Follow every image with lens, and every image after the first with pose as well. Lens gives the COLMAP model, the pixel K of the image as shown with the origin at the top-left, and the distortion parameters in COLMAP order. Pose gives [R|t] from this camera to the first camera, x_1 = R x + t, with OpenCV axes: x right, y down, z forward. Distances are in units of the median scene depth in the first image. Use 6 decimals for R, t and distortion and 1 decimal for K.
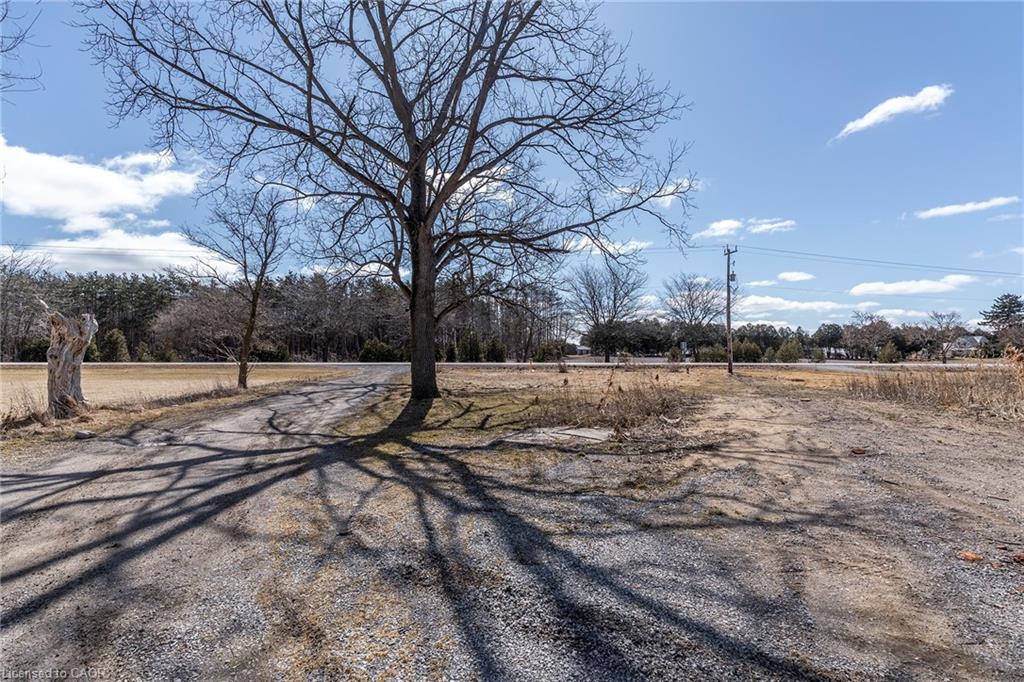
lens RADIAL K [[484.7, 0, 513.0], [0, 484.7, 345.3], [0, 0, 1]] dist [0.002124, 0.001257]
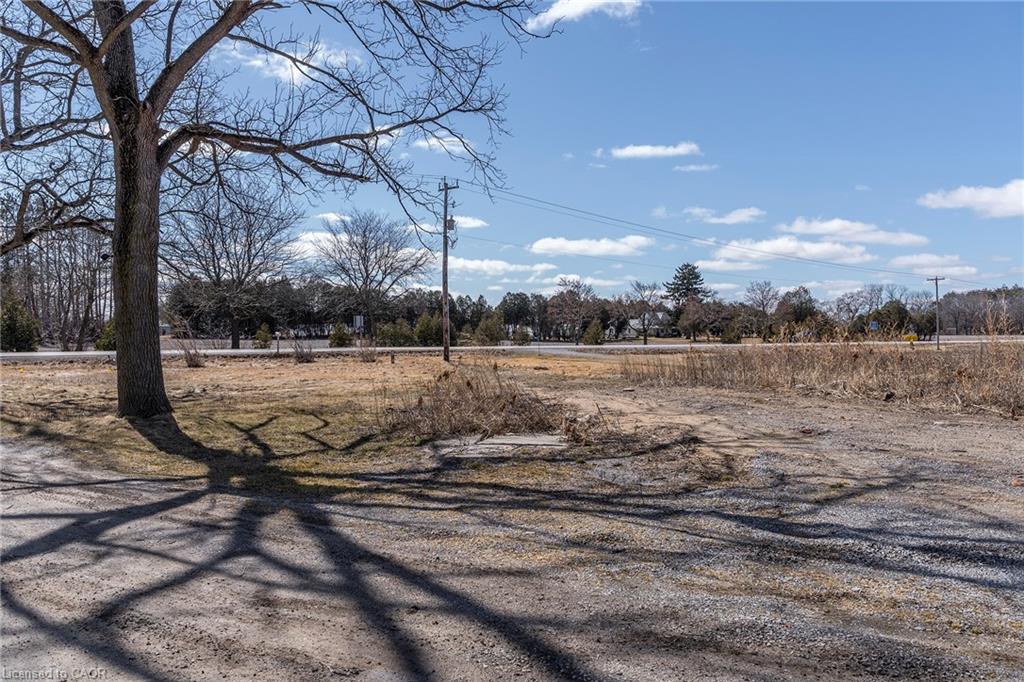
lens RADIAL K [[800.2, 0, 512.1], [0, 800.2, 338.9], [0, 0, 1]] dist [0.008026, 0.005254]
pose [[0.828163, -0.007088, 0.560442, -0.075763], [-0.006394, 0.999735, 0.022092, -0.000634], [-0.560450, -0.021879, 0.827899, -0.002652]]
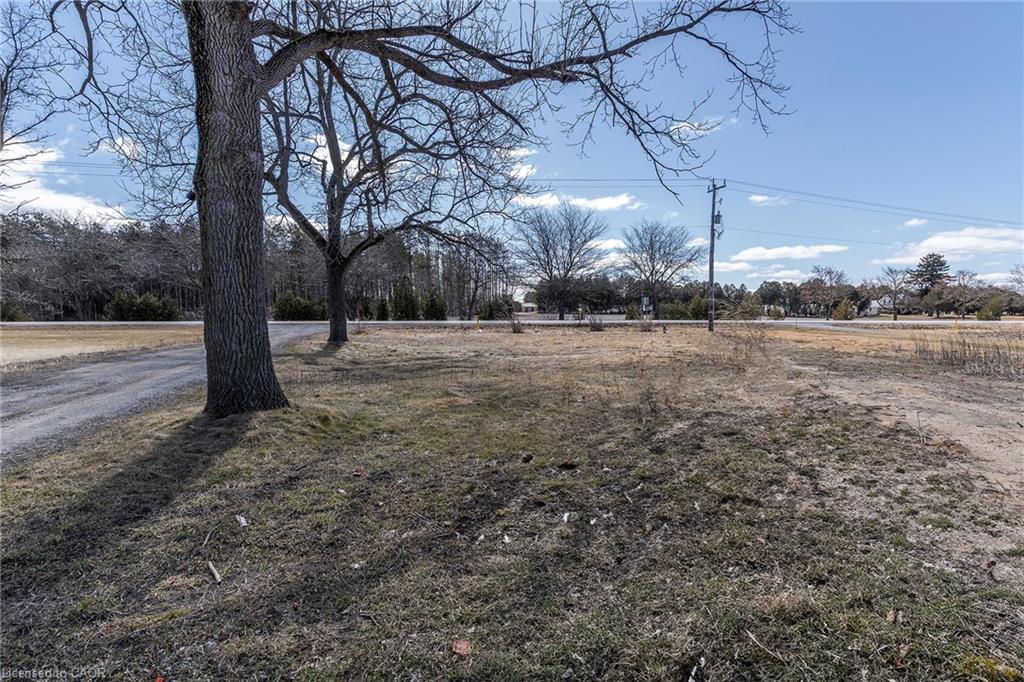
lens RADIAL K [[484.7, 0, 510.3], [0, 484.7, 341.2], [0, 0, 1]] dist [0.002124, 0.001257]
pose [[0.993755, -0.007484, 0.111334, 0.000433], [-0.001298, 0.996905, 0.078600, 0.003849], [-0.111578, -0.078254, 0.990670, 0.121126]]
